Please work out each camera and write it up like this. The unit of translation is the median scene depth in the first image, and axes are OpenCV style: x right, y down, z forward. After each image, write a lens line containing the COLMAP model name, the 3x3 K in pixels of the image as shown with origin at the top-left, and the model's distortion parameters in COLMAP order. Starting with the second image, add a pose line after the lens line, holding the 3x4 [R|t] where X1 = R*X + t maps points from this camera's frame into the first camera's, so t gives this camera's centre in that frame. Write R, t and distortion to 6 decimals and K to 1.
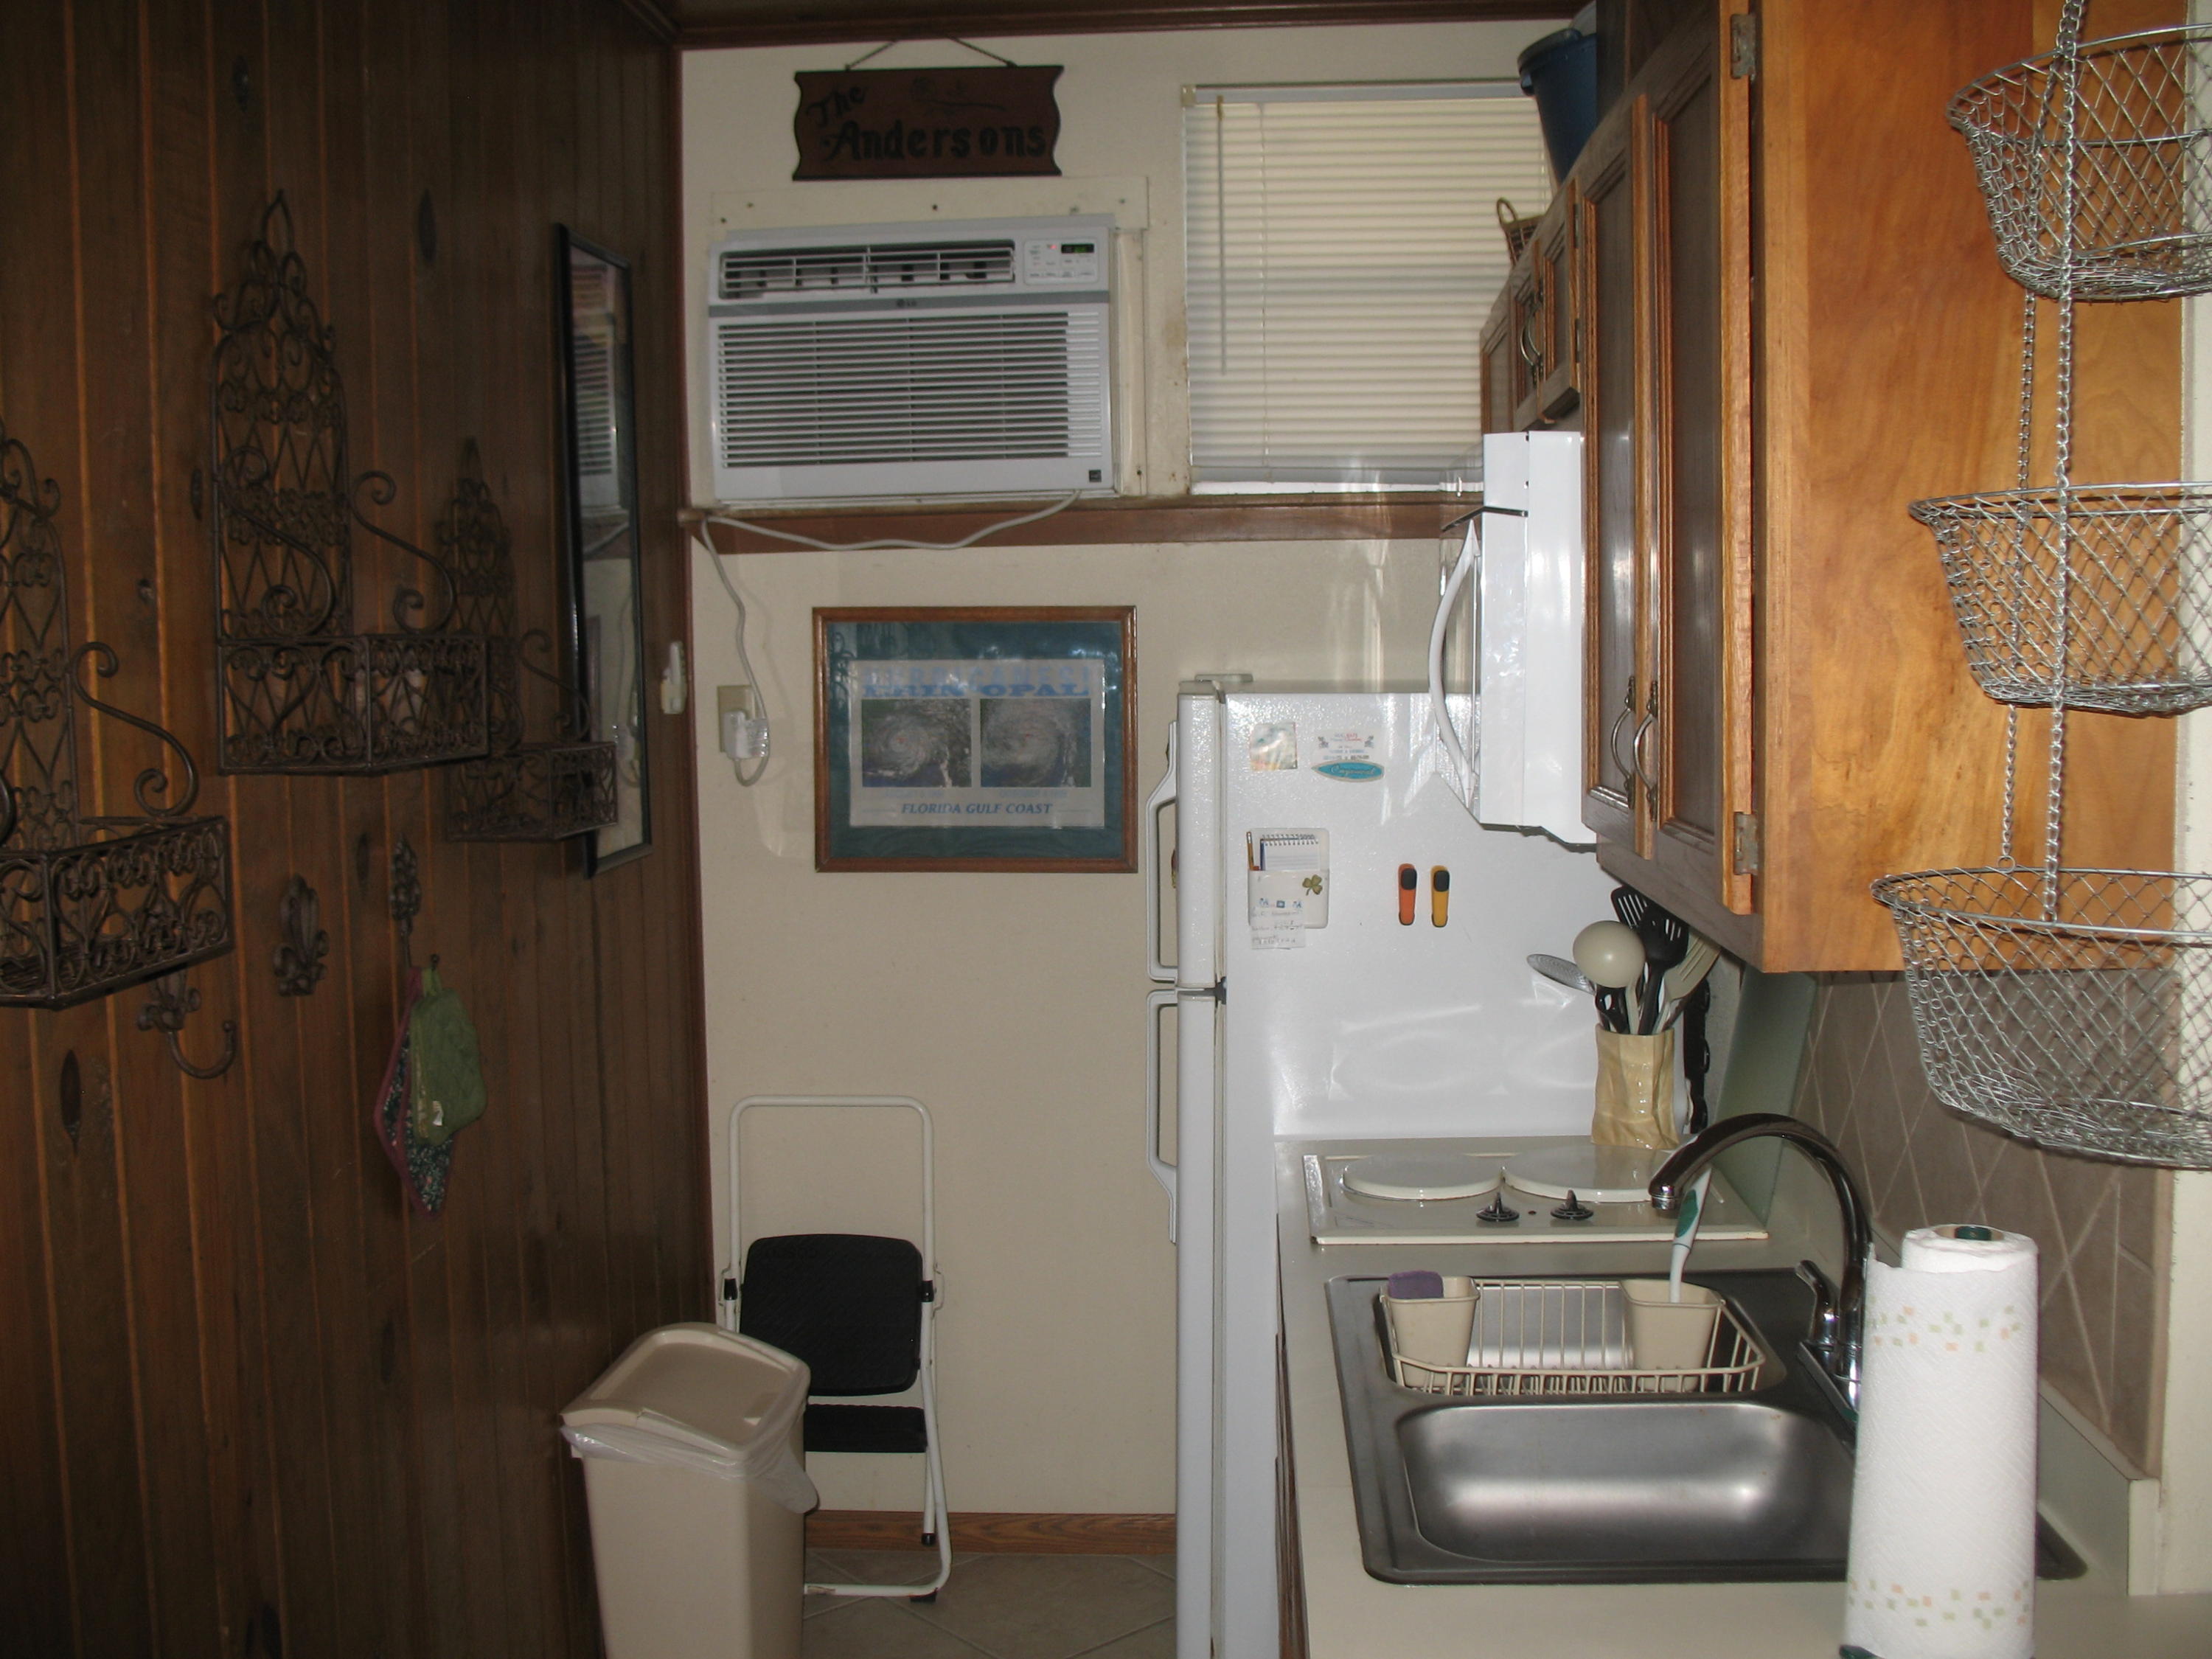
lens RADIAL K [[2279.3, 0, 1106.0], [0, 2279.3, 829.5], [0, 0, 1]] dist [-0.199640, 0.222481]
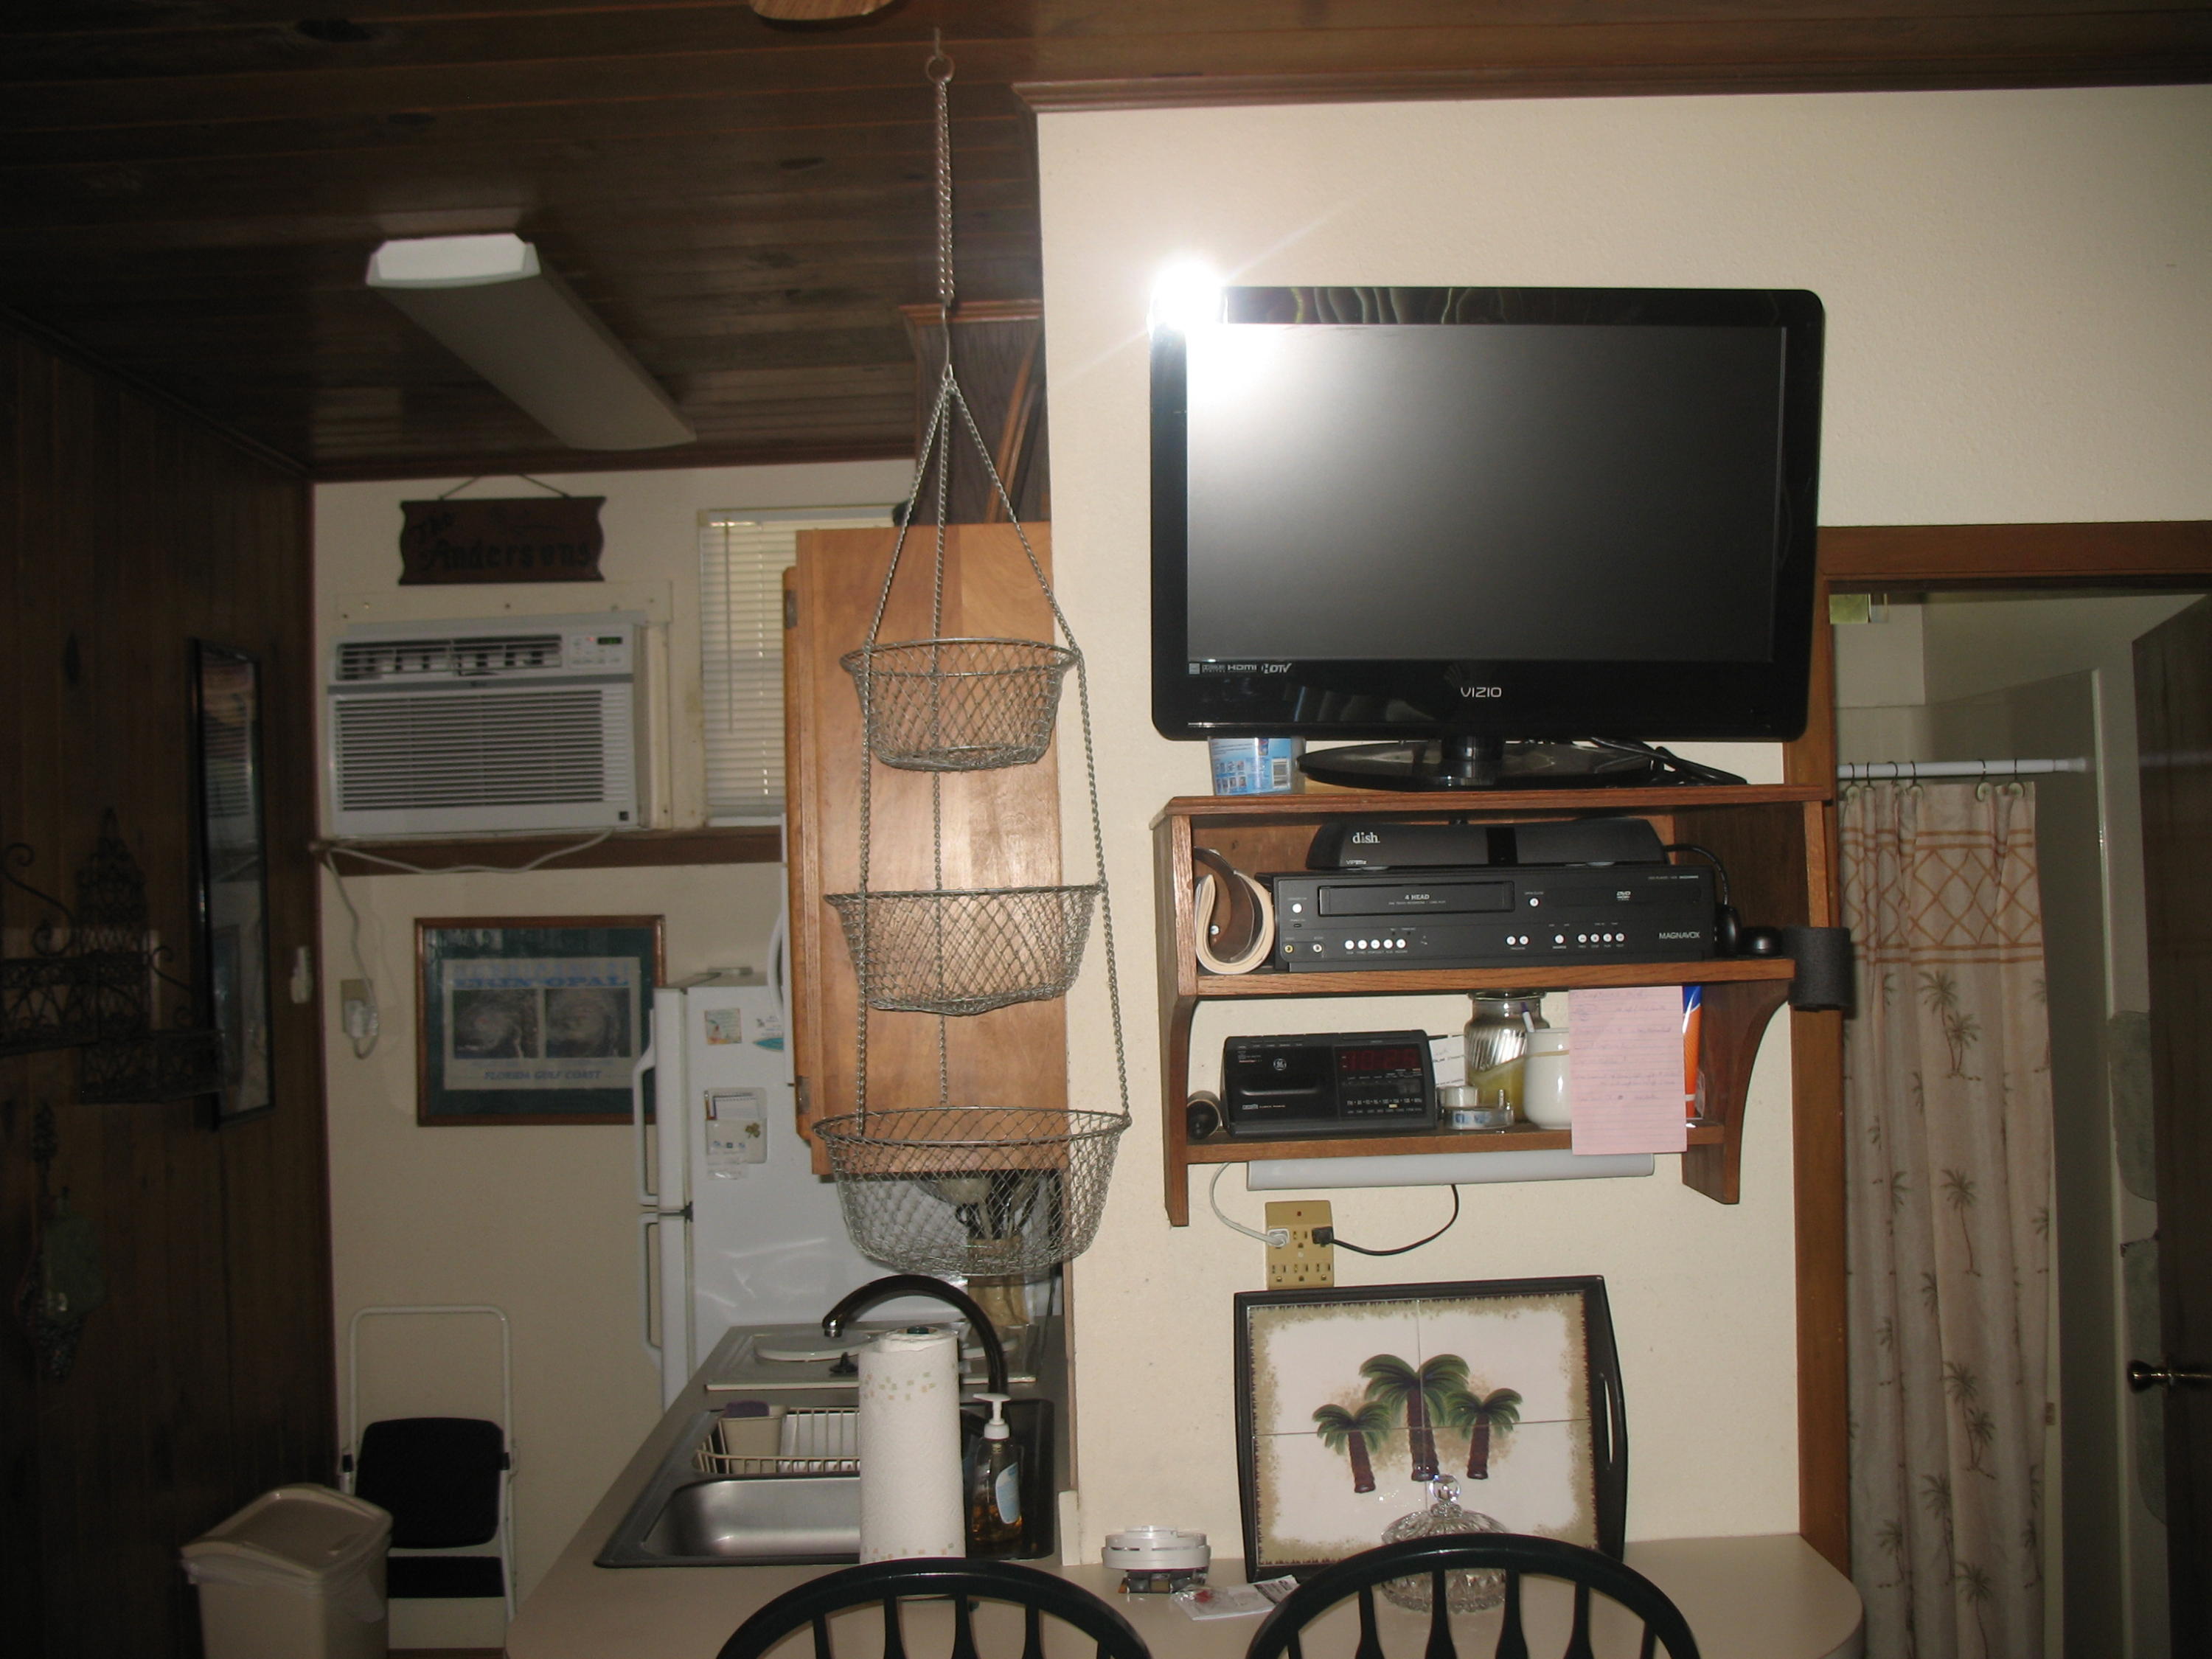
lens RADIAL K [[2279.3, 0, 1106.0], [0, 2279.3, 829.5], [0, 0, 1]] dist [-0.199640, 0.222481]
pose [[0.997004, -0.012341, 0.076363, 0.167370], [0.020841, 0.993541, -0.111541, 0.001194], [-0.074493, 0.112798, 0.990822, -0.289837]]
